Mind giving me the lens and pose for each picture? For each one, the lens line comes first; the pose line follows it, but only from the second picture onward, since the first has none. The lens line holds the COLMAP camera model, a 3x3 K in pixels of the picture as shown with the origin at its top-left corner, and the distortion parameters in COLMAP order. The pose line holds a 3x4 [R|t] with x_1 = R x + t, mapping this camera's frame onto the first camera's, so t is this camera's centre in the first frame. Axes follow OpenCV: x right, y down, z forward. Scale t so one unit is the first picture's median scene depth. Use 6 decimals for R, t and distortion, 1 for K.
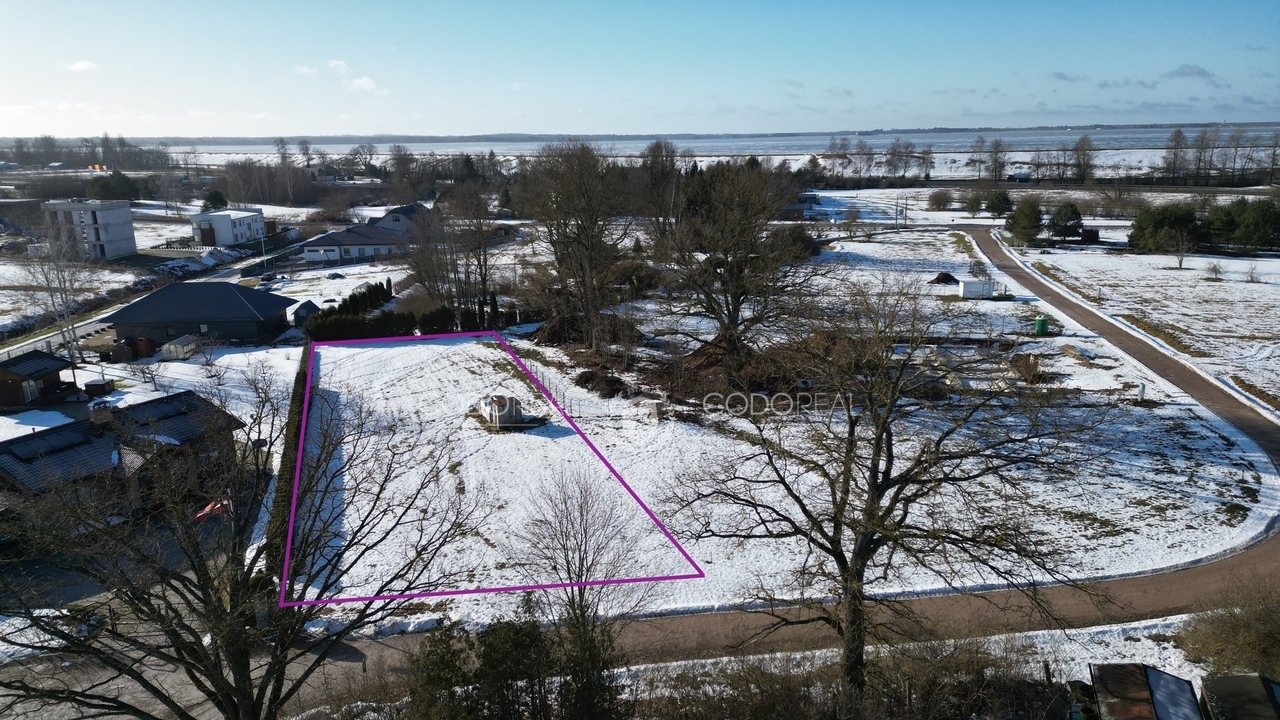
lens RADIAL K [[888.0, 0, 638.3], [0, 888.0, 364.5], [0, 0, 1]] dist [0.096434, -0.097975]
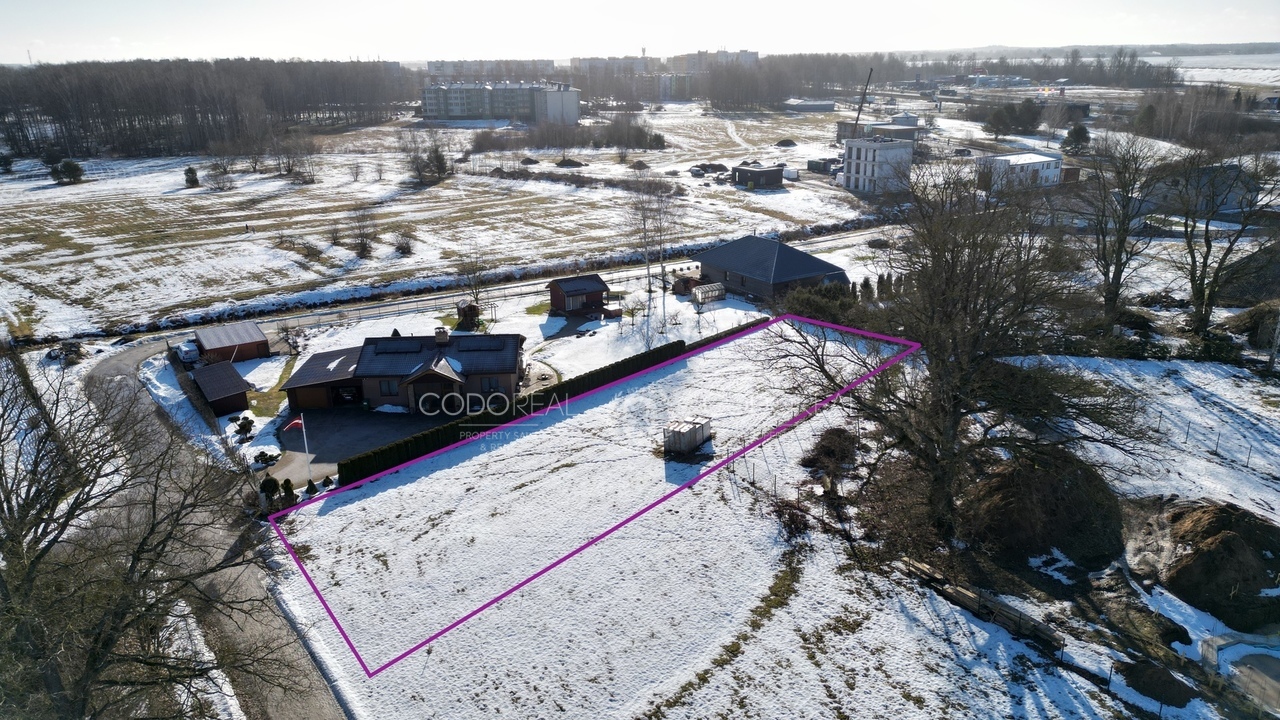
lens RADIAL K [[888.0, 0, 638.3], [0, 888.0, 364.5], [0, 0, 1]] dist [0.096434, -0.097975]
pose [[0.502163, 0.285084, -0.816431, 0.413489], [-0.205867, 0.956366, 0.207323, -0.148069], [0.839911, 0.063966, 0.538941, 0.300782]]
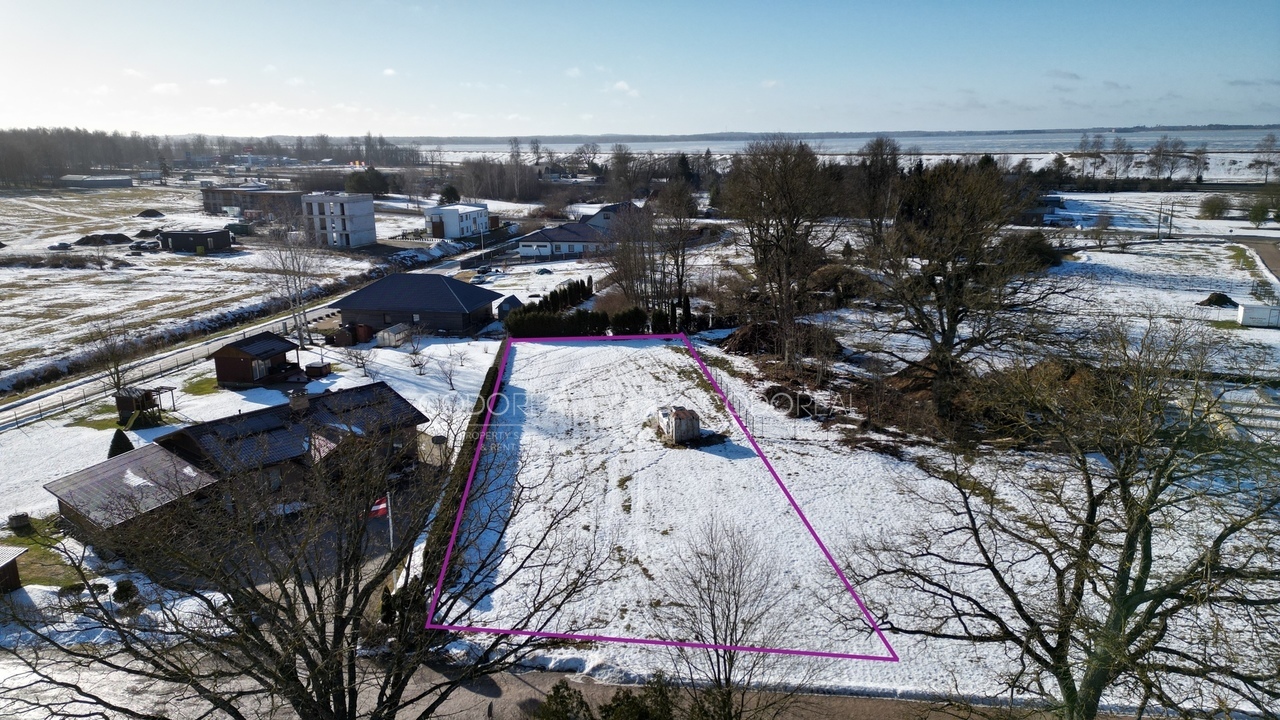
lens RADIAL K [[886.1, 0, 636.6], [0, 886.1, 359.2], [0, 0, 1]] dist [0.109449, -0.117966]
pose [[0.971350, 0.060574, -0.229803, 0.009969], [-0.061469, 0.998104, 0.003269, -0.011586], [0.229565, 0.010950, 0.973232, 0.050678]]
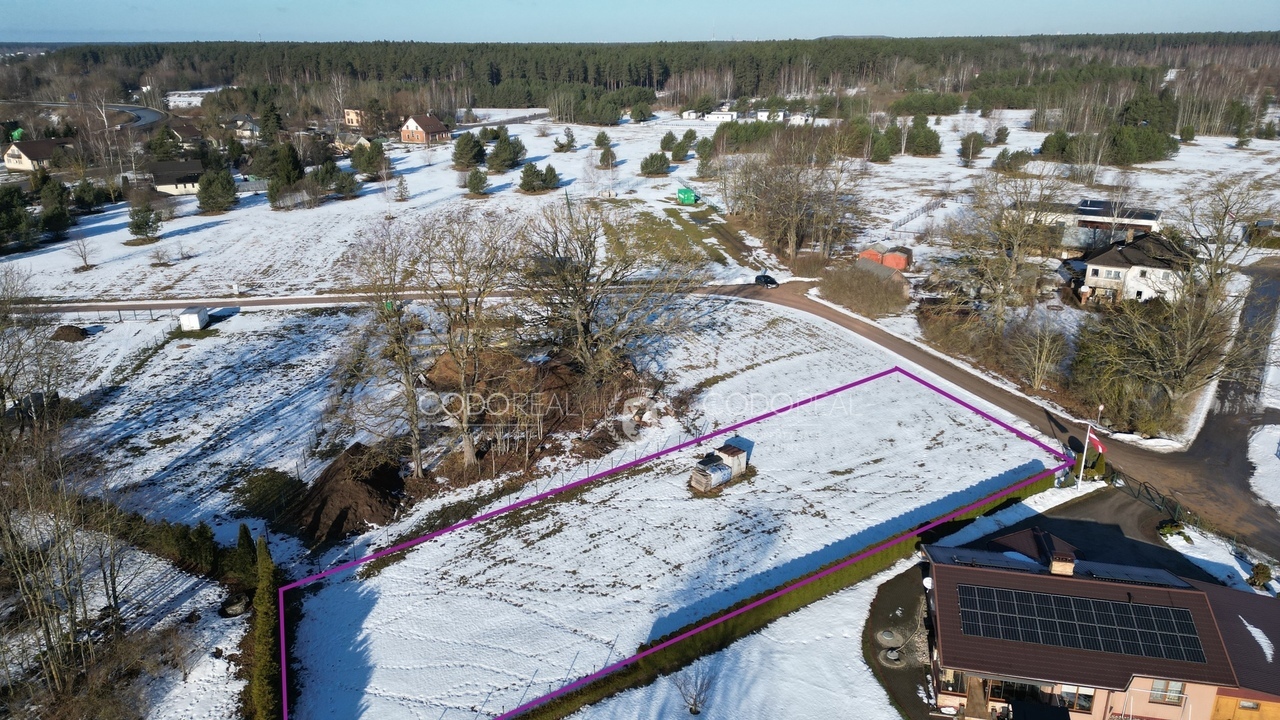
lens RADIAL K [[888.0, 0, 638.3], [0, 888.0, 364.5], [0, 0, 1]] dist [0.096434, -0.097975]
pose [[-0.277959, -0.310563, 0.909005, -0.709924], [0.248839, 0.890714, 0.380405, -0.323249], [-0.927803, 0.331933, -0.170302, 0.857702]]
